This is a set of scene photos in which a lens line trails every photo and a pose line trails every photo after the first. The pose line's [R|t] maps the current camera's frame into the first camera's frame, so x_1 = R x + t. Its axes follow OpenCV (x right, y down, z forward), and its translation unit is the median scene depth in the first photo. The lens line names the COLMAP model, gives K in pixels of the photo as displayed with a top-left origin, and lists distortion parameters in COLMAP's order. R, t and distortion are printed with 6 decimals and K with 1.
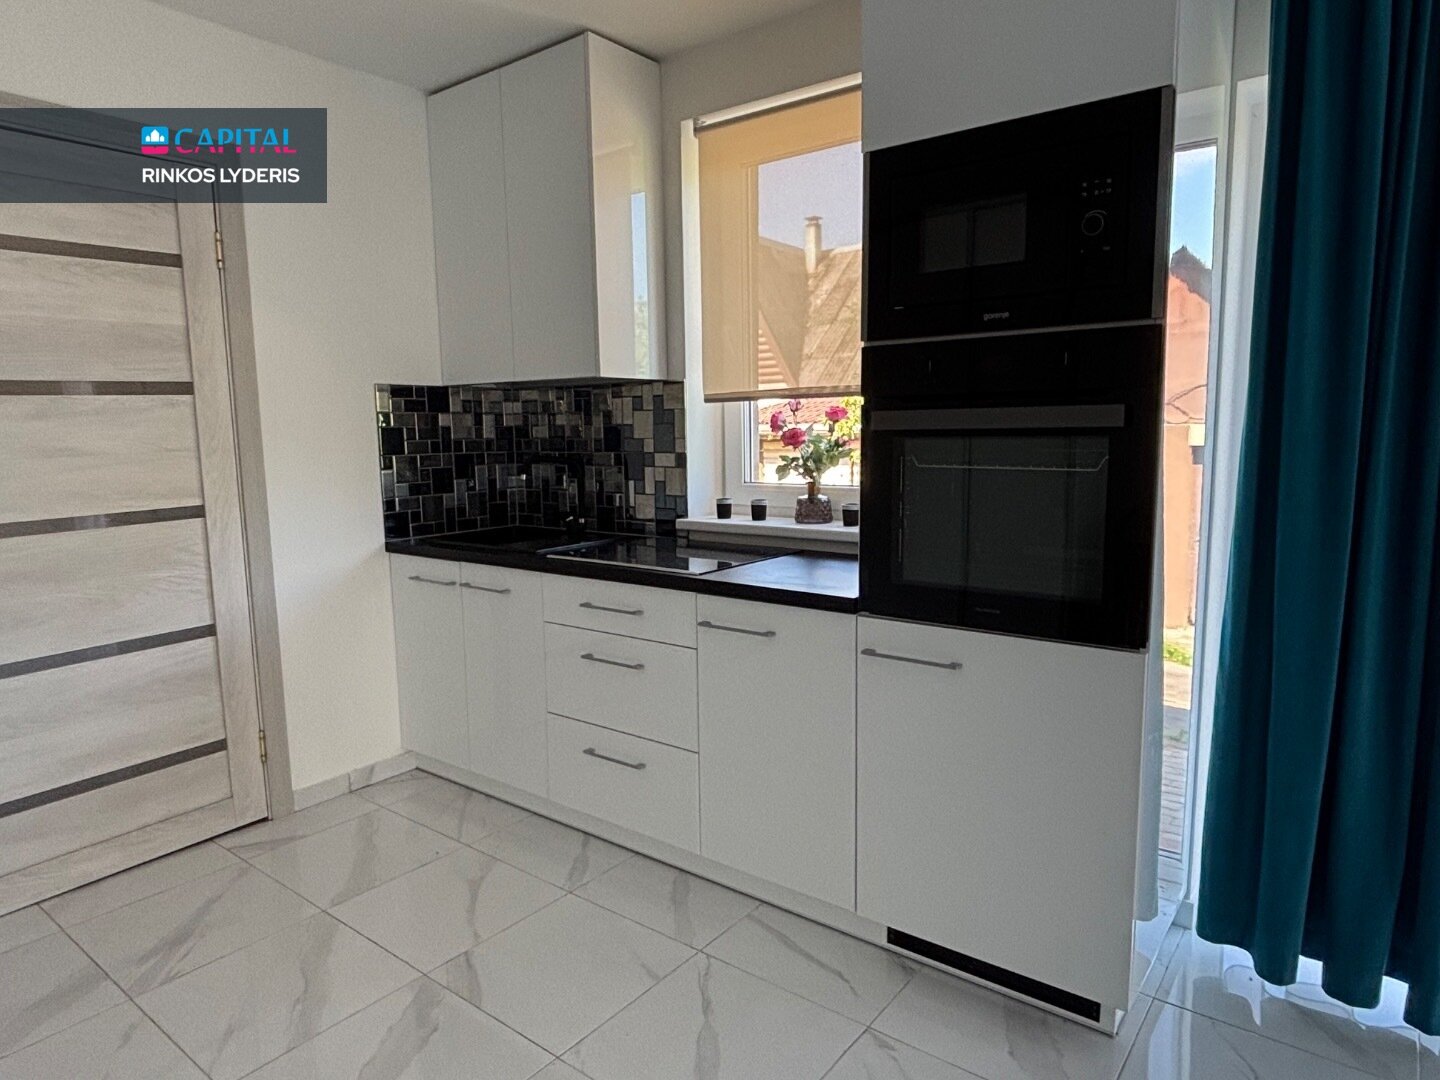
lens RADIAL K [[887.4, 0, 707.8], [0, 887.4, 543.6], [0, 0, 1]] dist [0.052801, -0.071387]
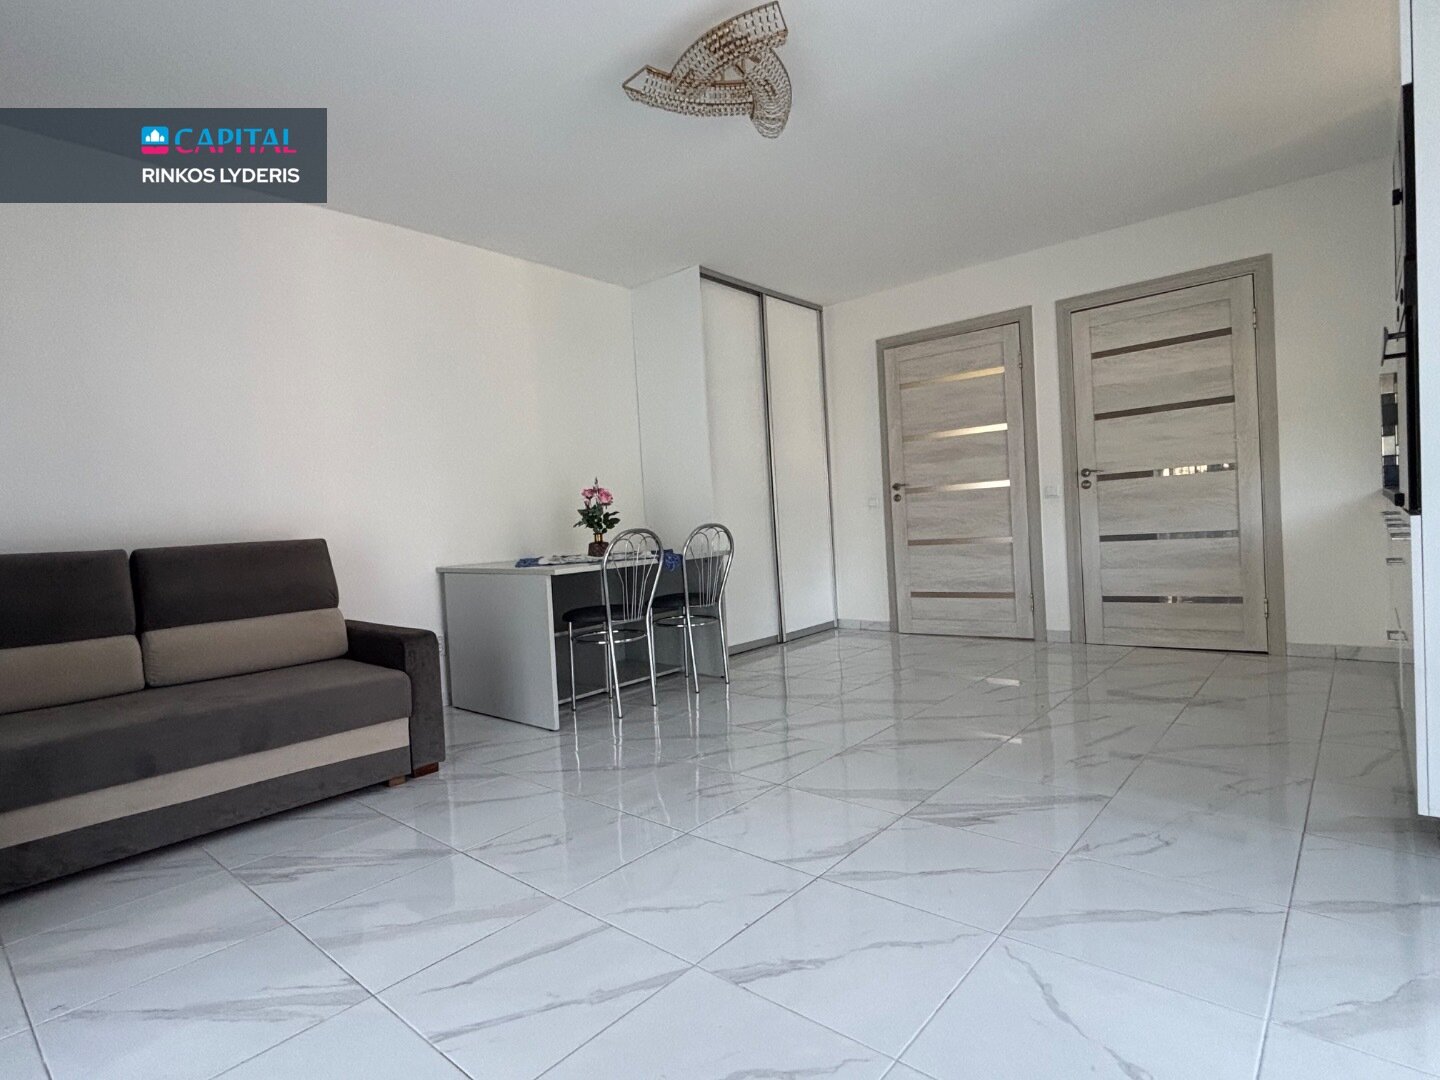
lens RADIAL K [[743.3, 0, 720.0], [0, 743.3, 540.0], [0, 0, 1]] dist [0.002394, -0.000138]
pose [[-0.050786, 0.052096, -0.997350, 0.879227], [-0.072173, 0.995836, 0.055692, 0.092126], [0.996098, 0.074810, -0.046815, 0.041210]]
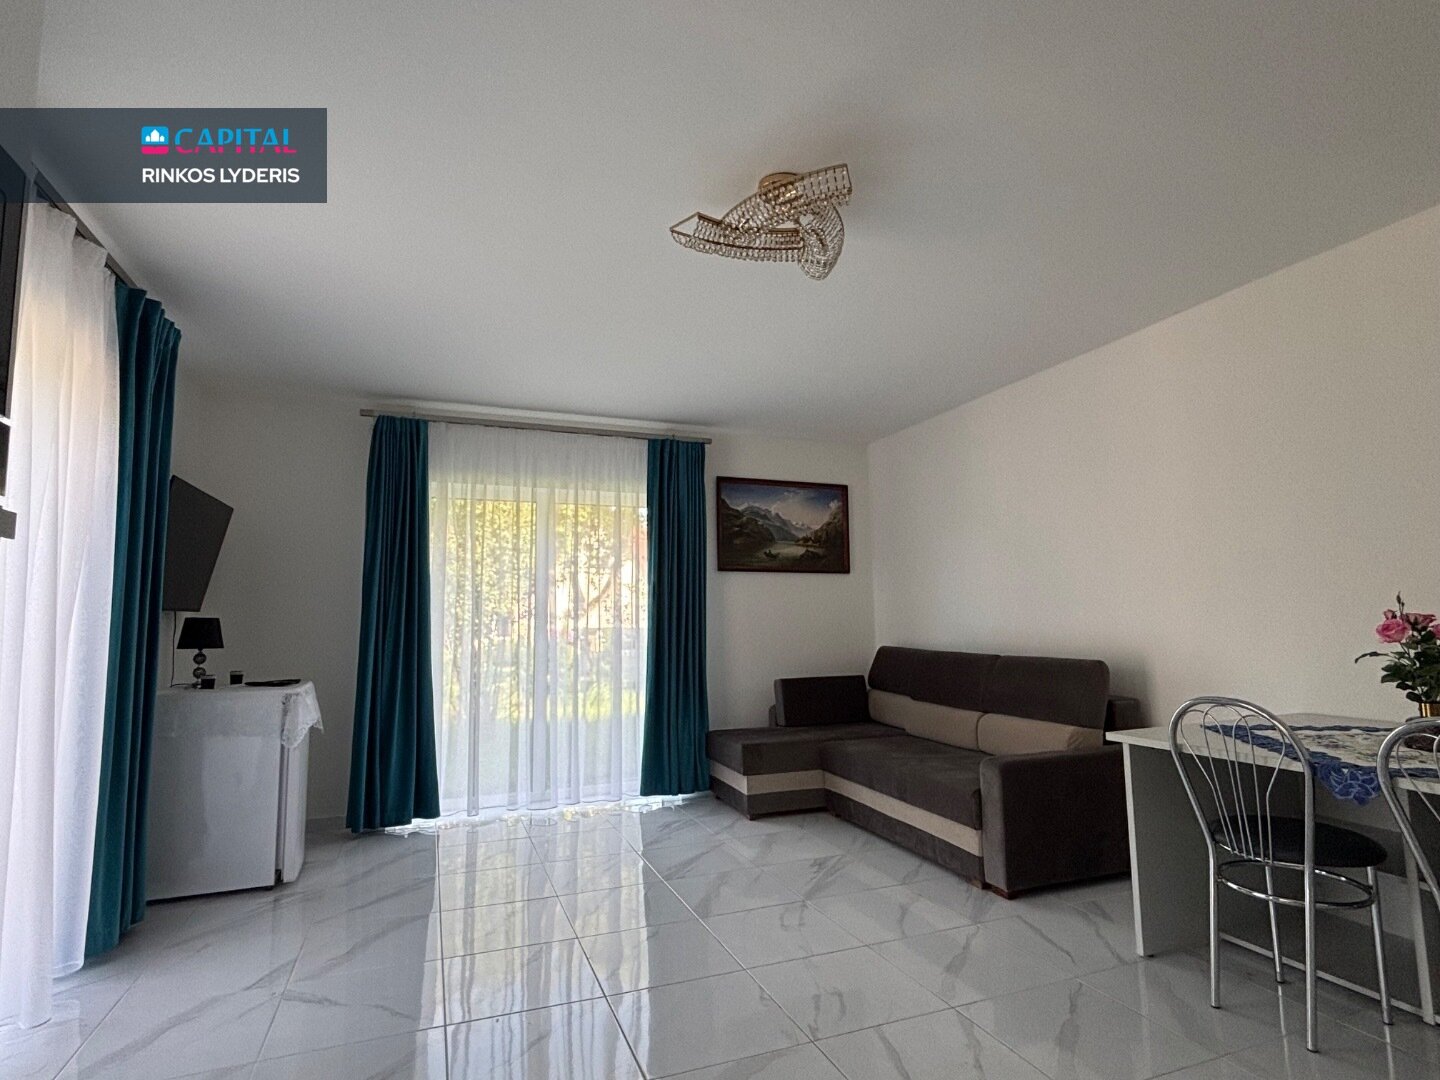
lens RADIAL K [[743.3, 0, 720.0], [0, 743.3, 540.0], [0, 0, 1]] dist [0.002394, -0.000138]
pose [[-0.864419, 0.086333, 0.495305, -0.220824], [0.094911, 0.995455, -0.007870, -0.034998], [-0.493733, 0.040207, -0.868683, 0.674664]]
